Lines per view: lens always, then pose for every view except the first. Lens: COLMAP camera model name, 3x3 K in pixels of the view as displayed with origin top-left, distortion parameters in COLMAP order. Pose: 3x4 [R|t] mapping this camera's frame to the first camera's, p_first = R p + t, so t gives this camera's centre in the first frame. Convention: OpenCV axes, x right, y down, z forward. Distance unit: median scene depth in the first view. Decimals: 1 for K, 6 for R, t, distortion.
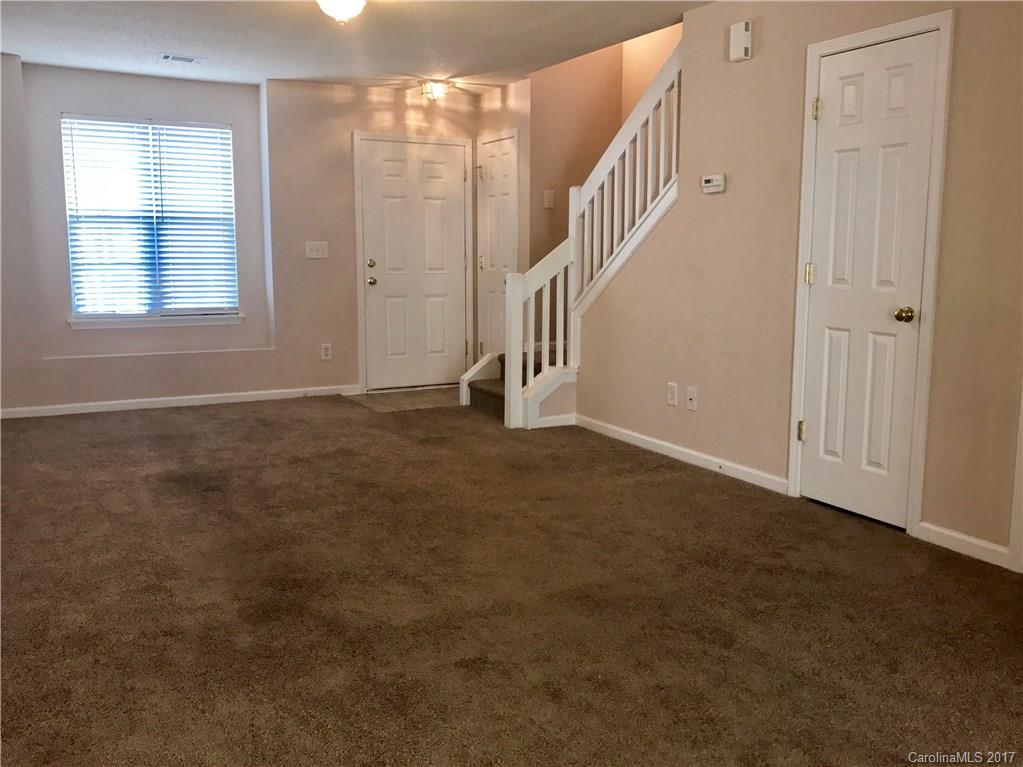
lens RADIAL K [[824.5, 0, 524.2], [0, 824.5, 362.4], [0, 0, 1]] dist [0.005138, -0.000332]
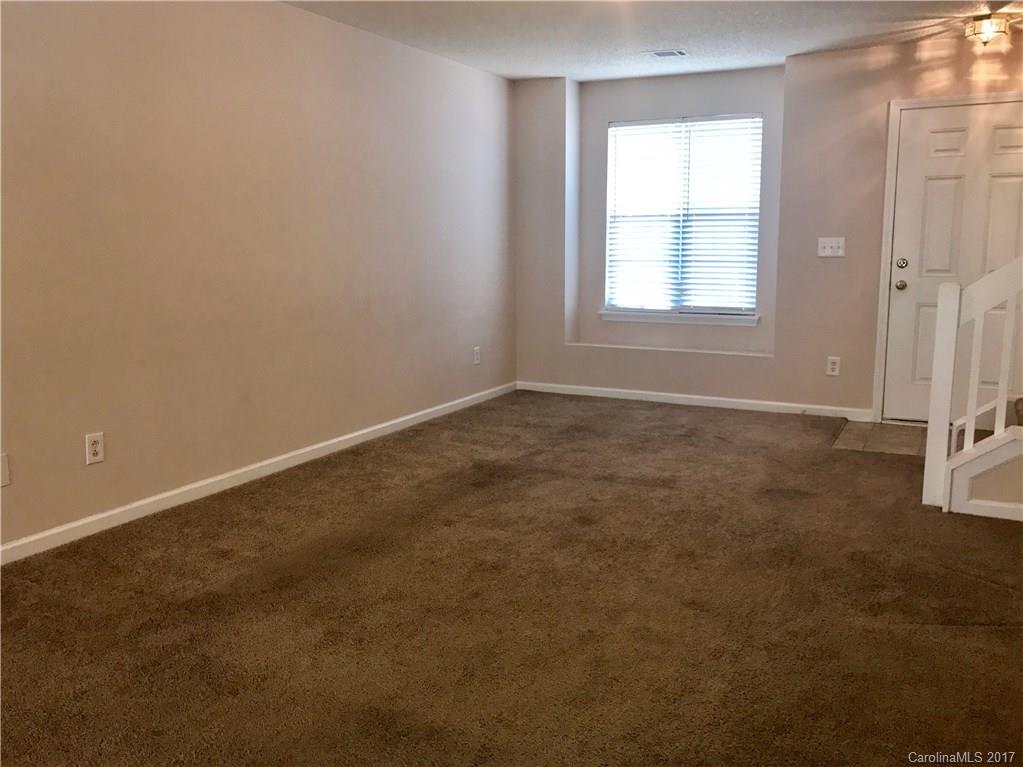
lens RADIAL K [[824.5, 0, 524.2], [0, 824.5, 362.4], [0, 0, 1]] dist [0.005138, -0.000332]
pose [[0.607095, 0.110010, -0.786978, 0.243257], [-0.104844, 0.992802, 0.057903, -0.033604], [0.787683, 0.047357, 0.614259, 0.229057]]
